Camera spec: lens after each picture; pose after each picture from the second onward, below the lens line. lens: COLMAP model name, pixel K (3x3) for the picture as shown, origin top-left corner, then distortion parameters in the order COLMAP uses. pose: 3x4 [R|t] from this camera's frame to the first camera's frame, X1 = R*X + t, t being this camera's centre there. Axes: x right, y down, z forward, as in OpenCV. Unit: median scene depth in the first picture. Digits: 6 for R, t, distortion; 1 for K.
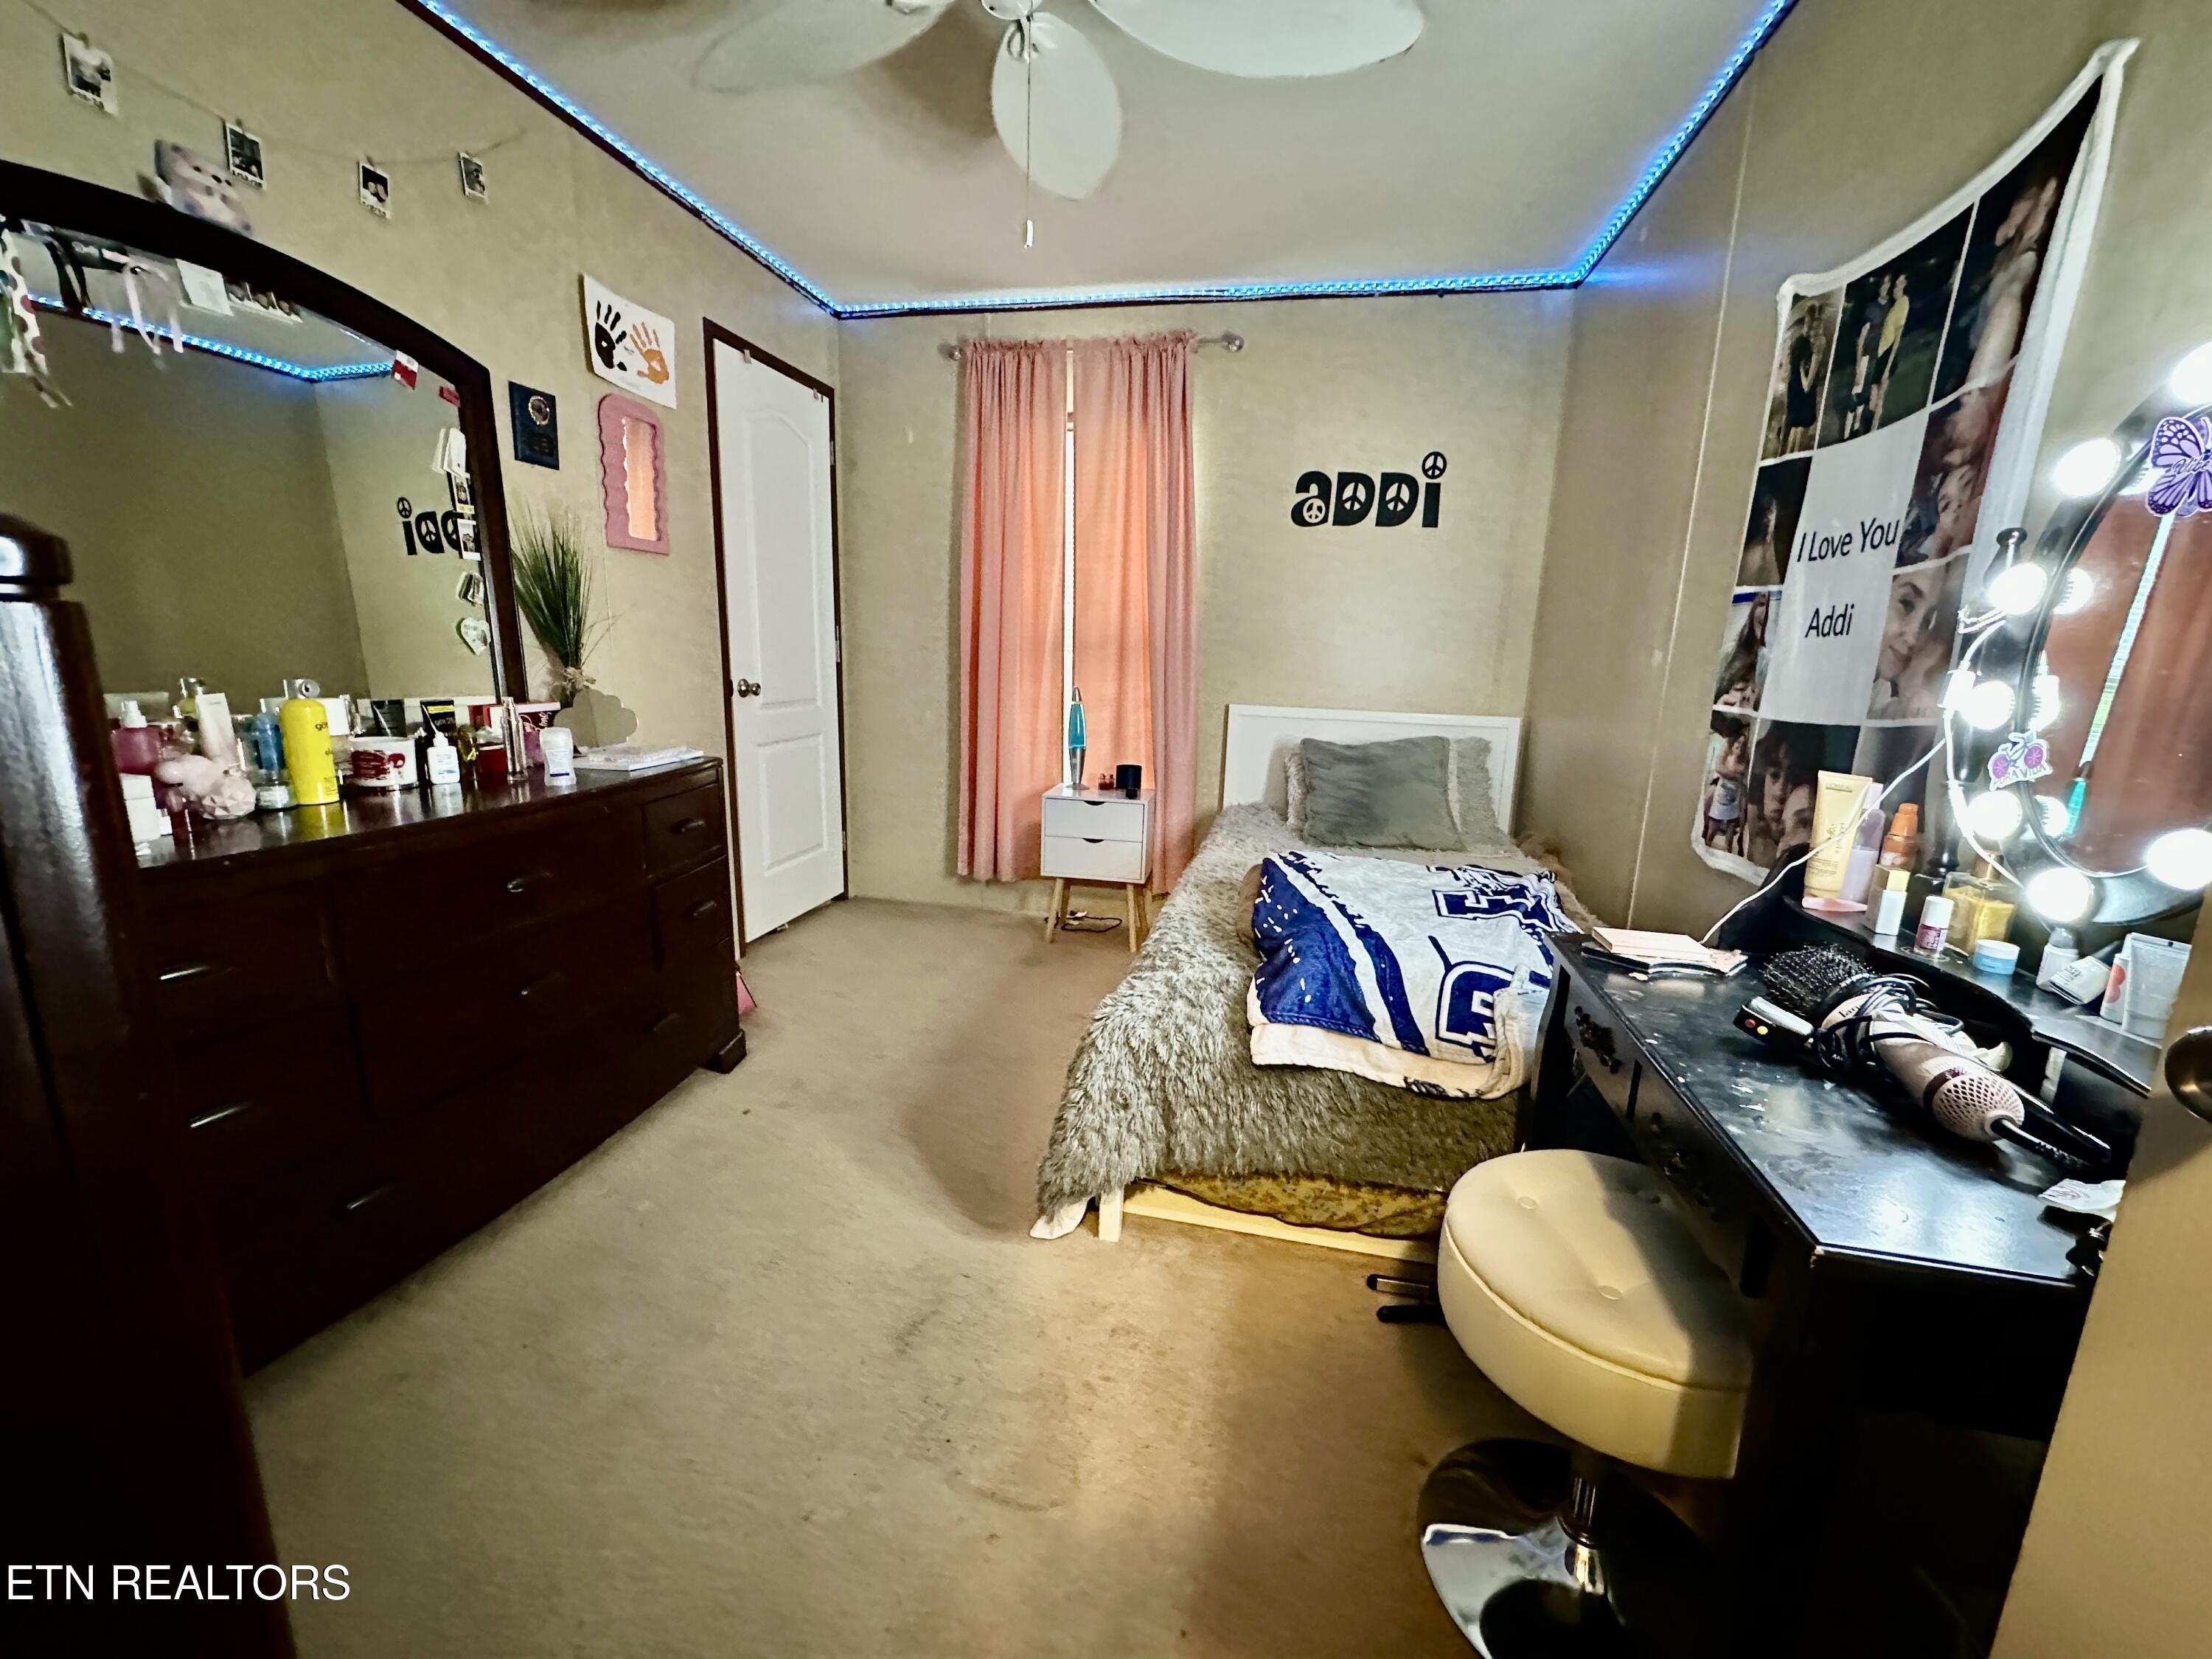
lens RADIAL K [[881.6, 0, 1105.3], [0, 881.6, 824.8], [0, 0, 1]] dist [-0.003518, 0.000601]
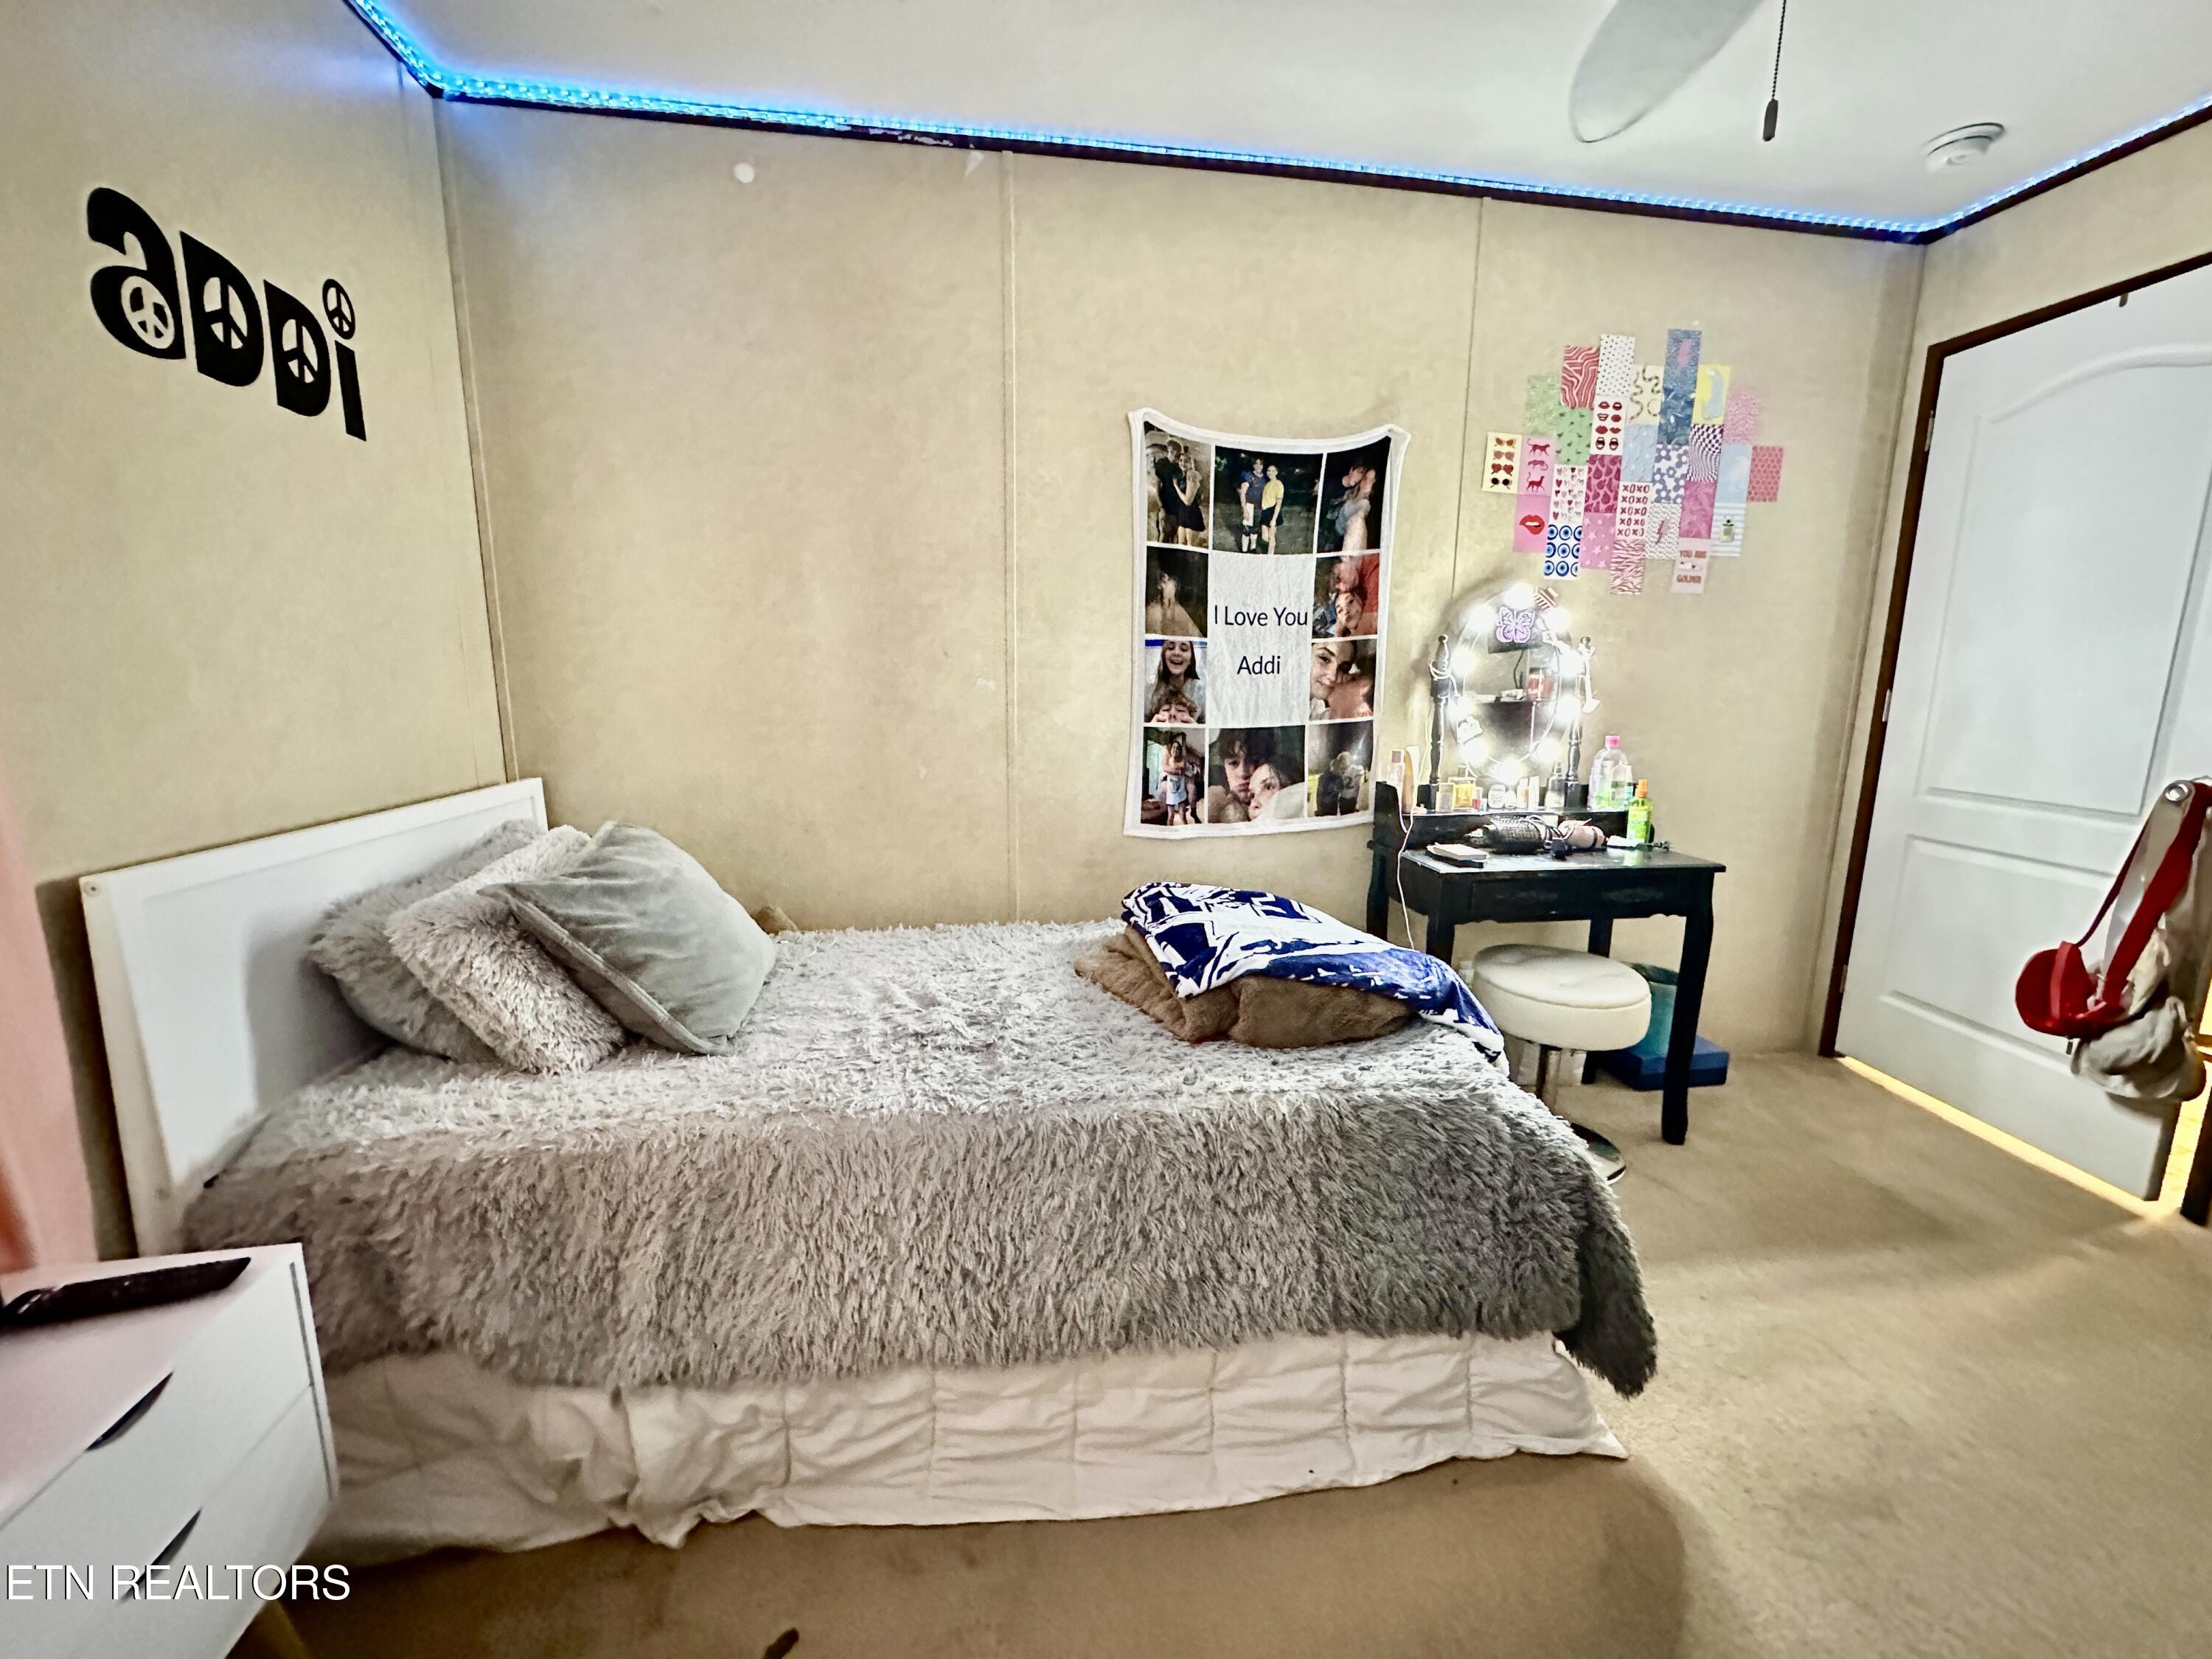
lens RADIAL K [[881.6, 0, 1105.3], [0, 881.6, 824.8], [0, 0, 1]] dist [-0.003518, 0.000601]
pose [[-0.354808, -0.191395, 0.915139, -0.590450], [0.164972, 0.950647, 0.262782, -0.397037], [-0.920269, 0.244210, -0.305722, 1.709050]]
